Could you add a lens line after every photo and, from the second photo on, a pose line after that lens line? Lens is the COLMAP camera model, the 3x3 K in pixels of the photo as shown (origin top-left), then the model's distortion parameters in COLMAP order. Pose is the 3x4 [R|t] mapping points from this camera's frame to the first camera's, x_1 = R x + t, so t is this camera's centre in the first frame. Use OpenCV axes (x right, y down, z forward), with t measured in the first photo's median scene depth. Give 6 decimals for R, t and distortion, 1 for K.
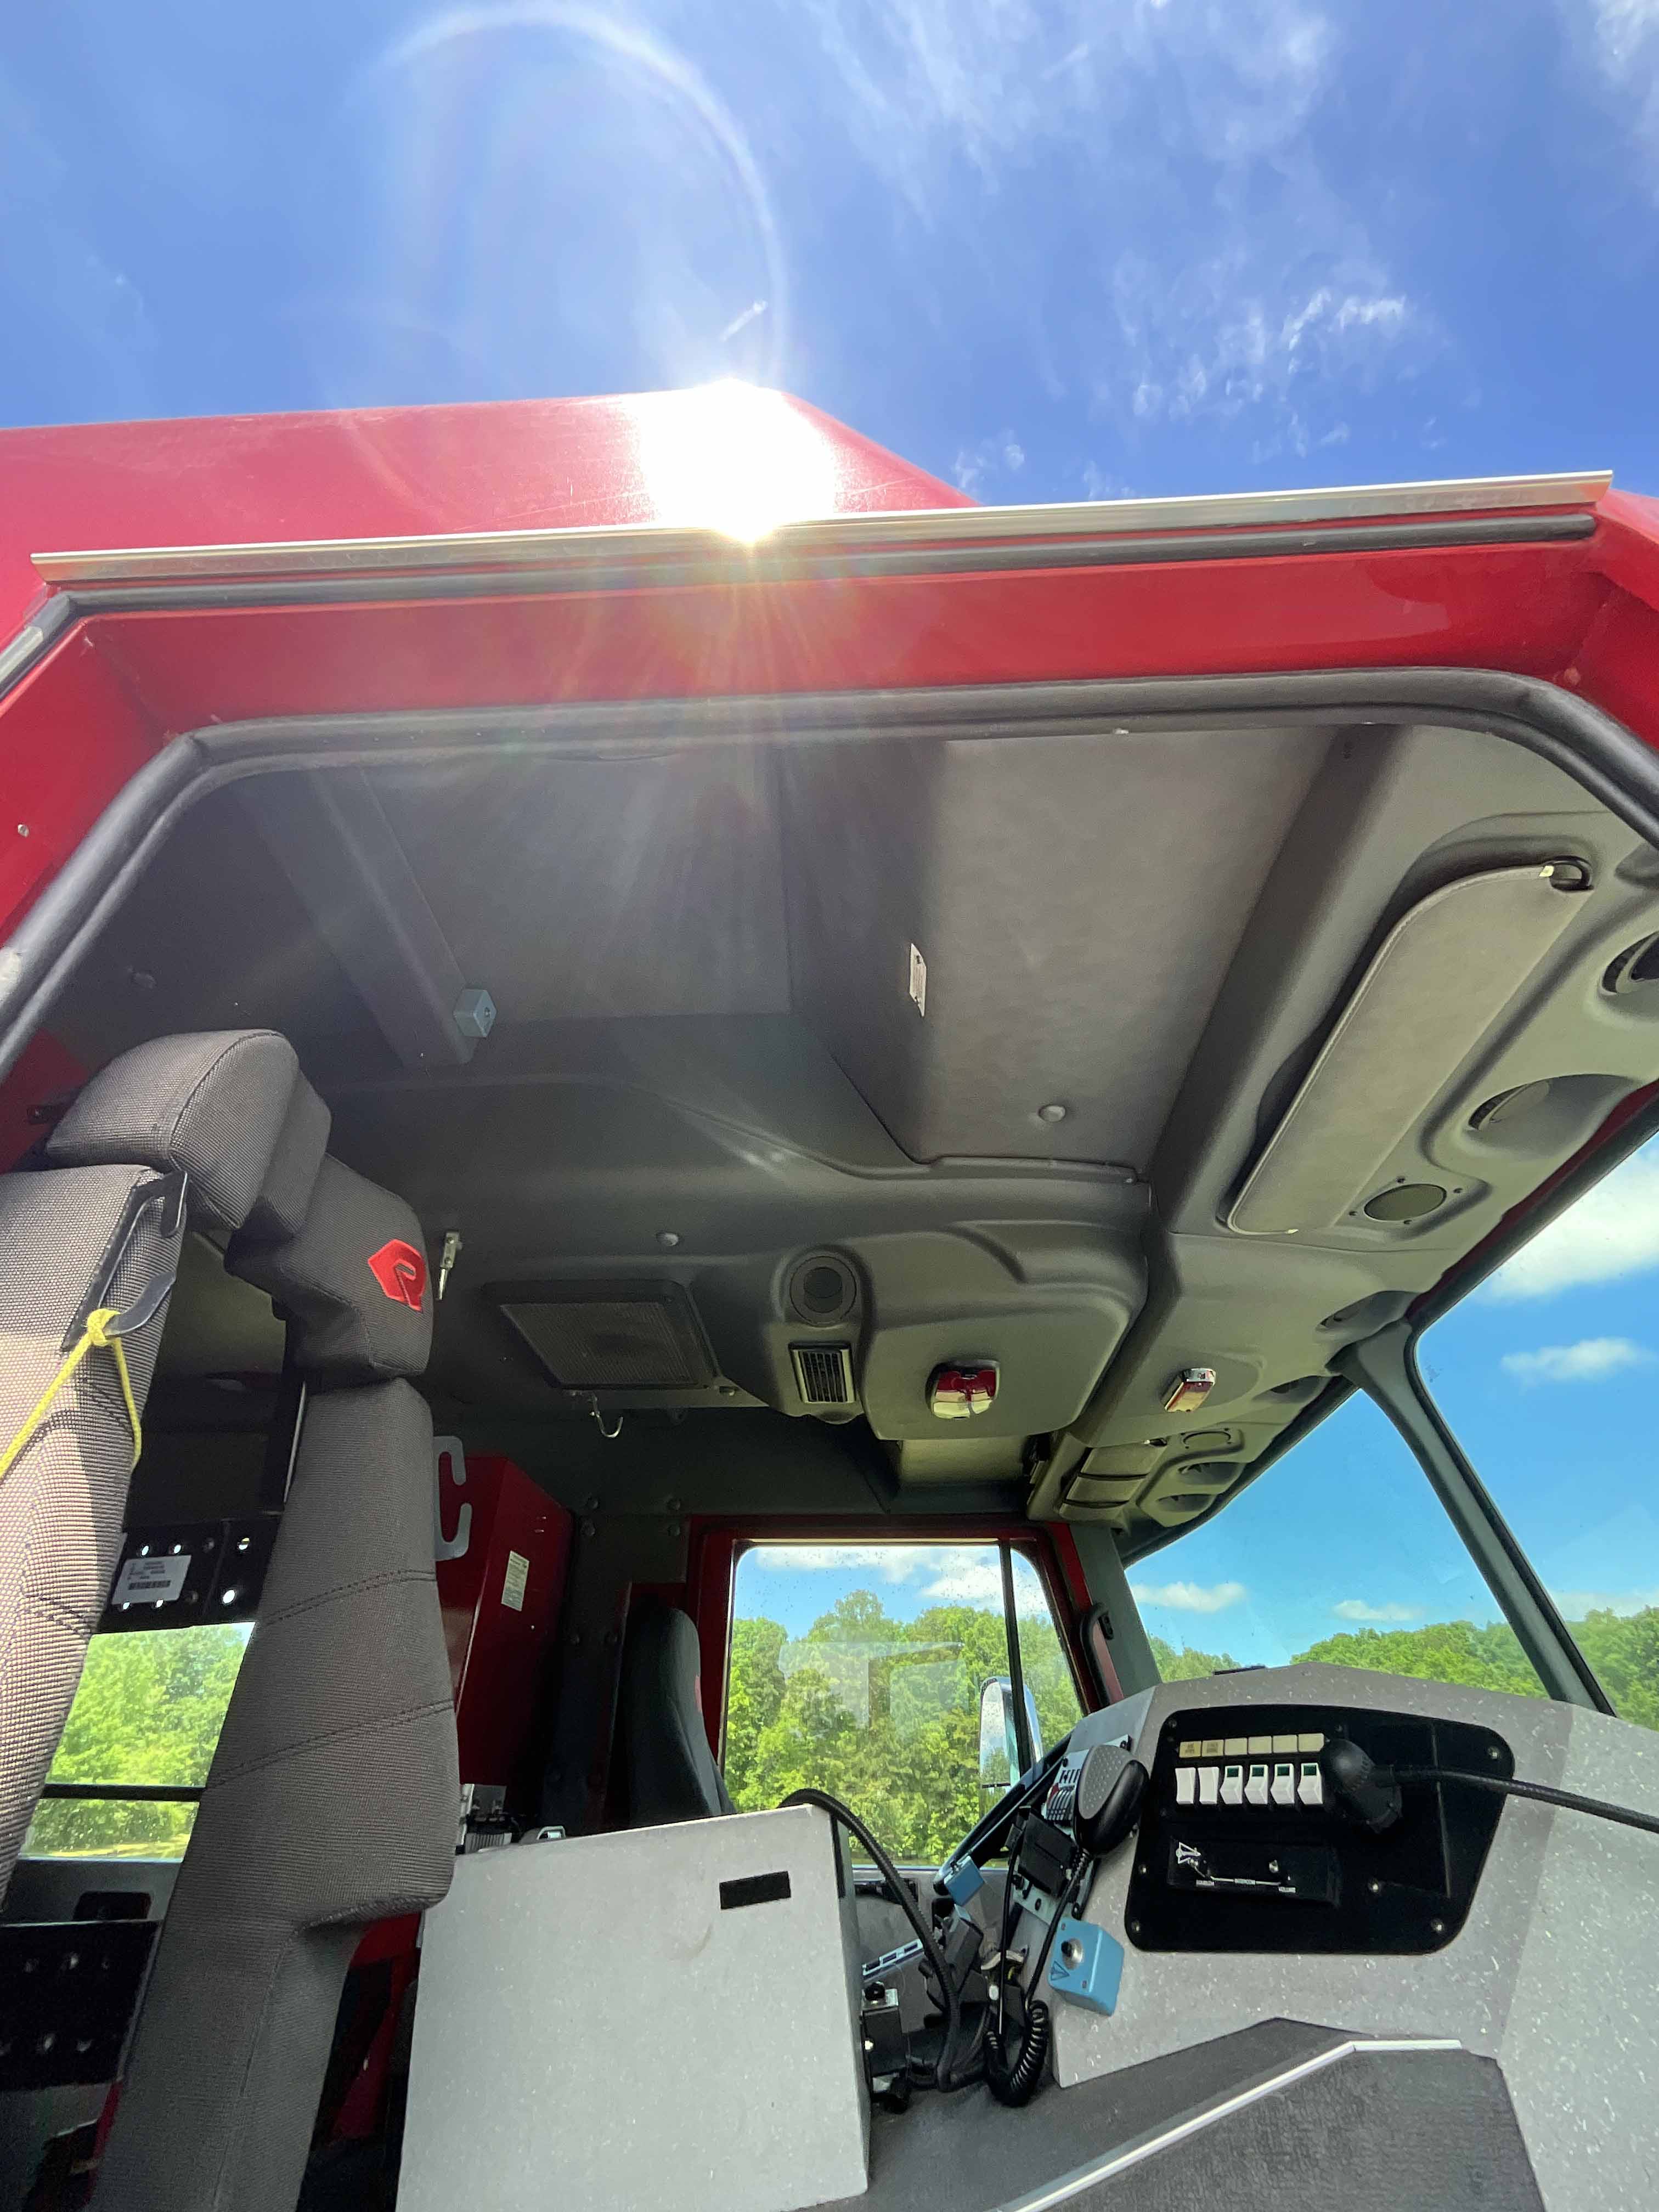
lens RADIAL K [[932.3, 0, 824.2], [0, 932.3, 1111.5], [0, 0, 1]] dist [-0.002099, 0.000731]
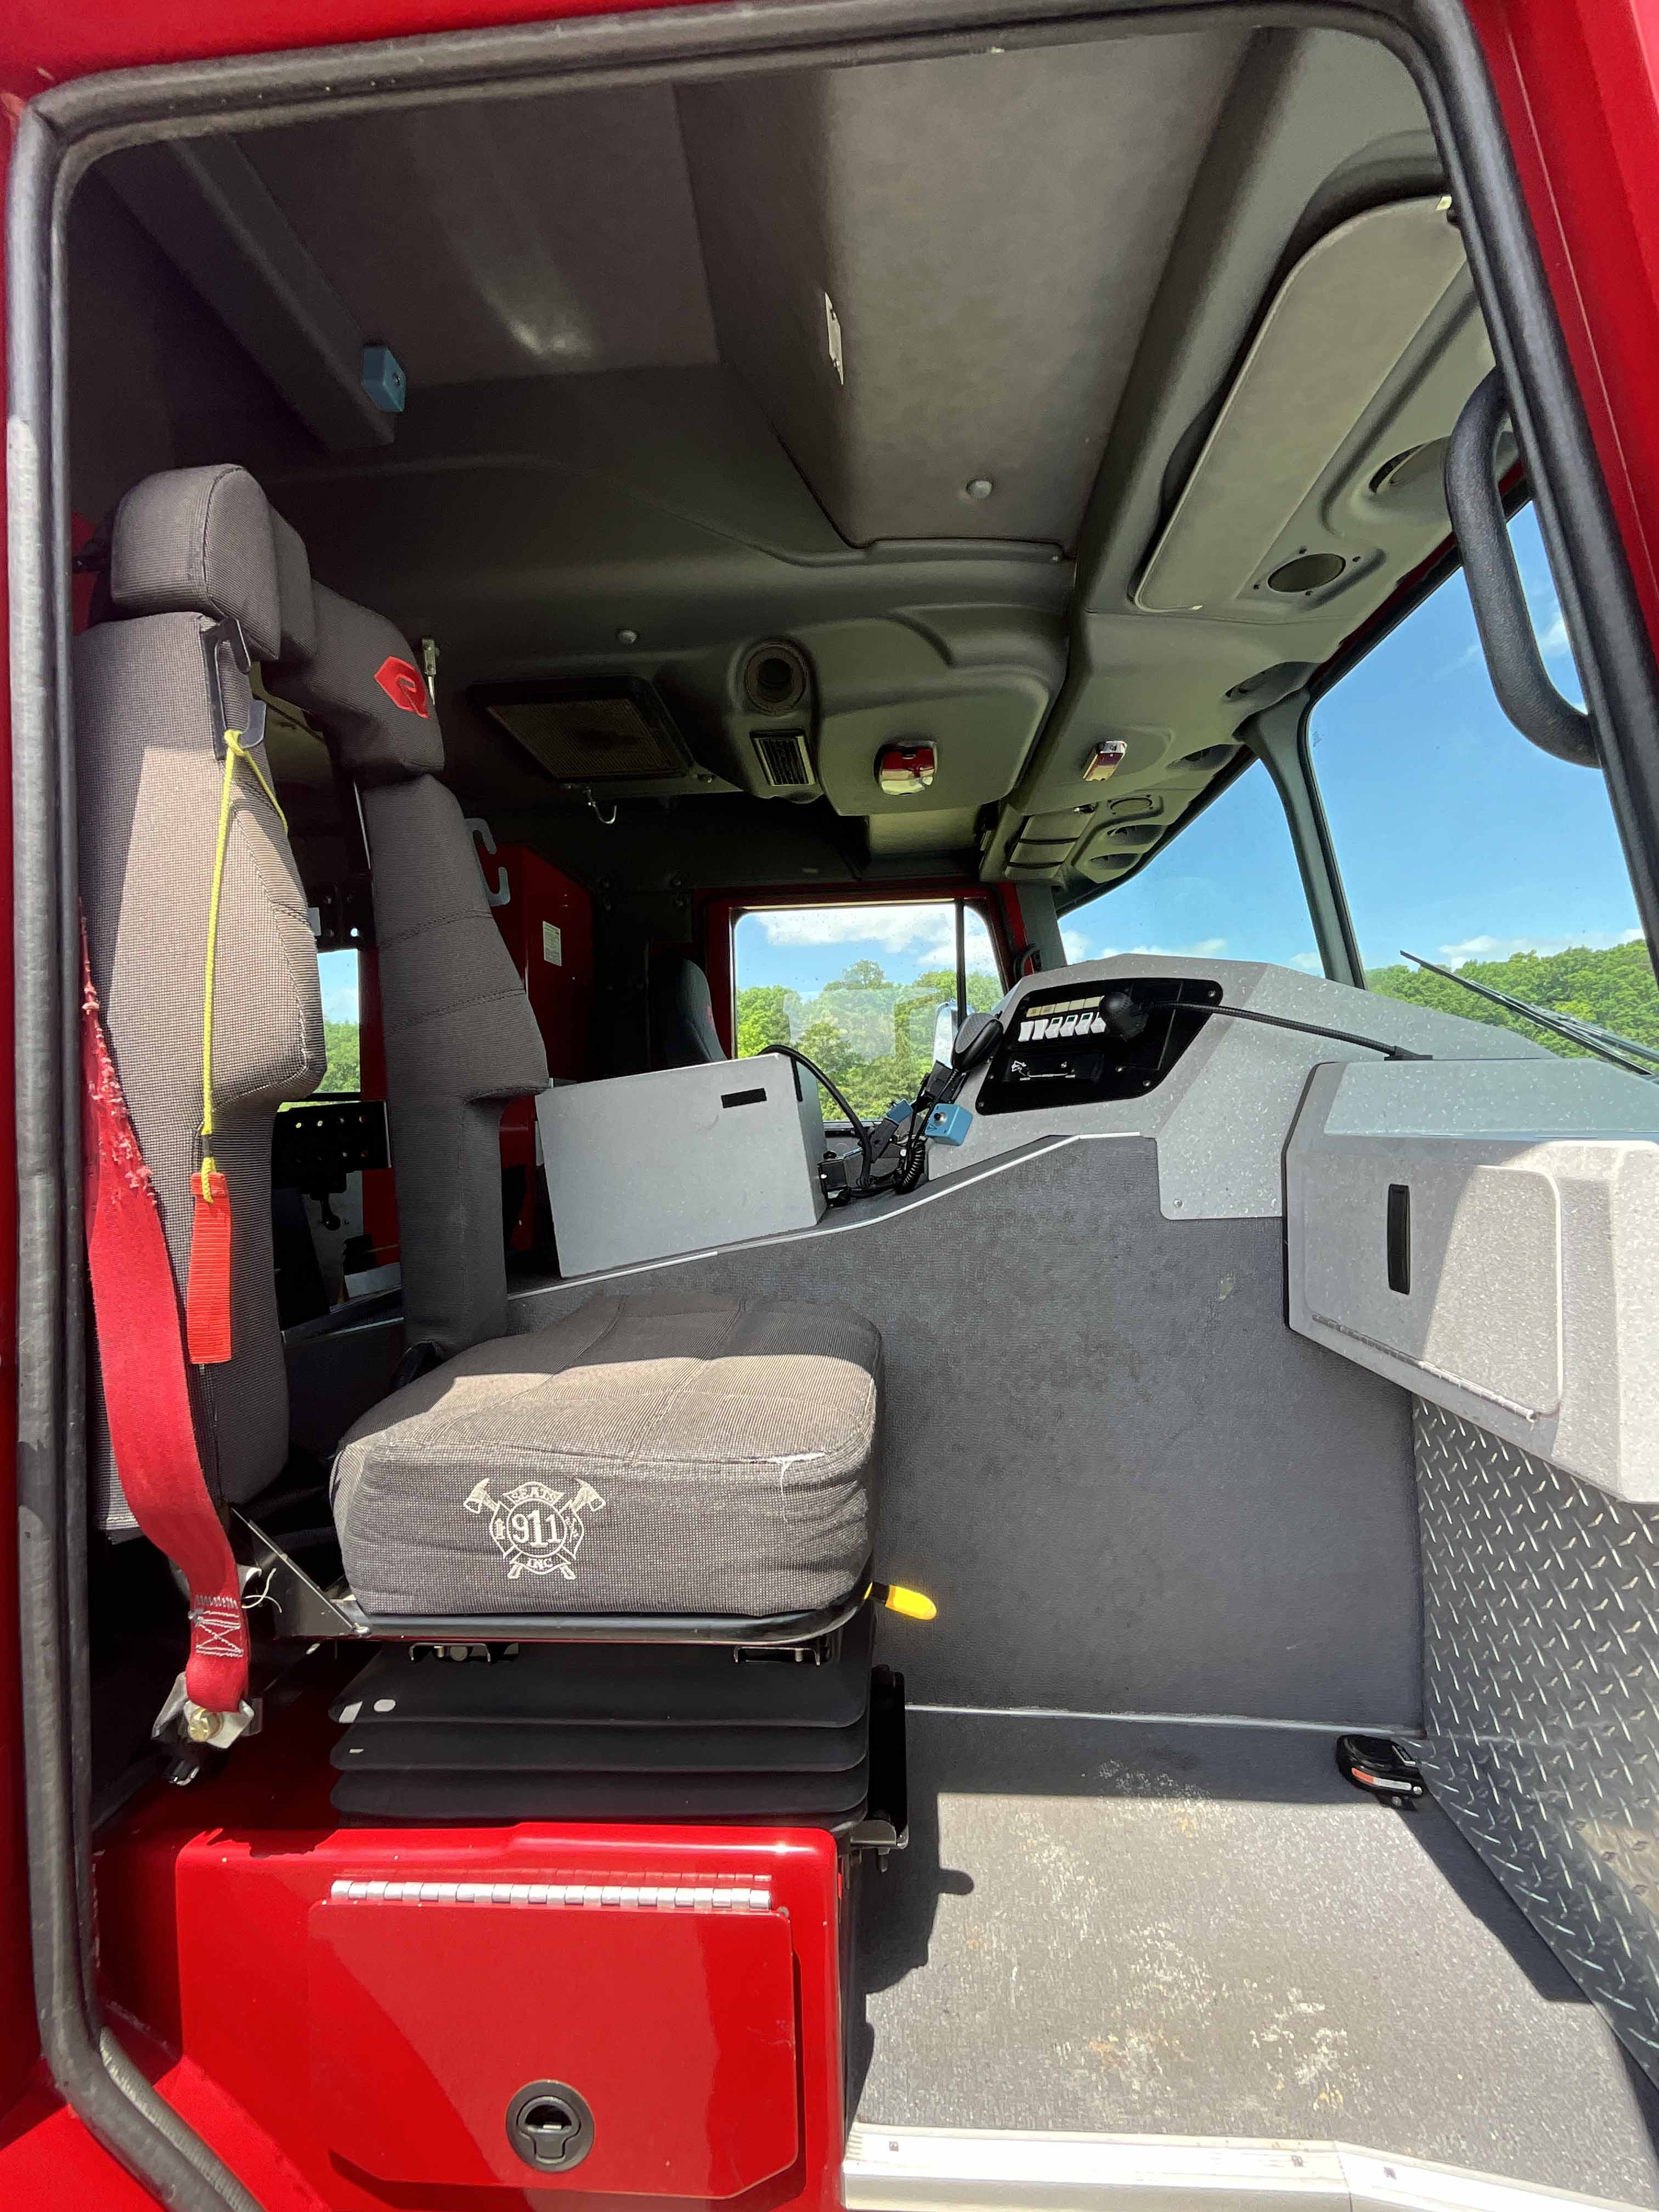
lens RADIAL K [[944.6, 0, 829.5], [0, 944.6, 1106.0], [0, 0, 1]] dist [-0.016659, 0.014100]
pose [[0.999293, -0.035989, -0.010834, 0.063746], [0.035536, 0.810867, 0.584151, -0.054215], [-0.012239, -0.584123, 0.811573, -0.217668]]
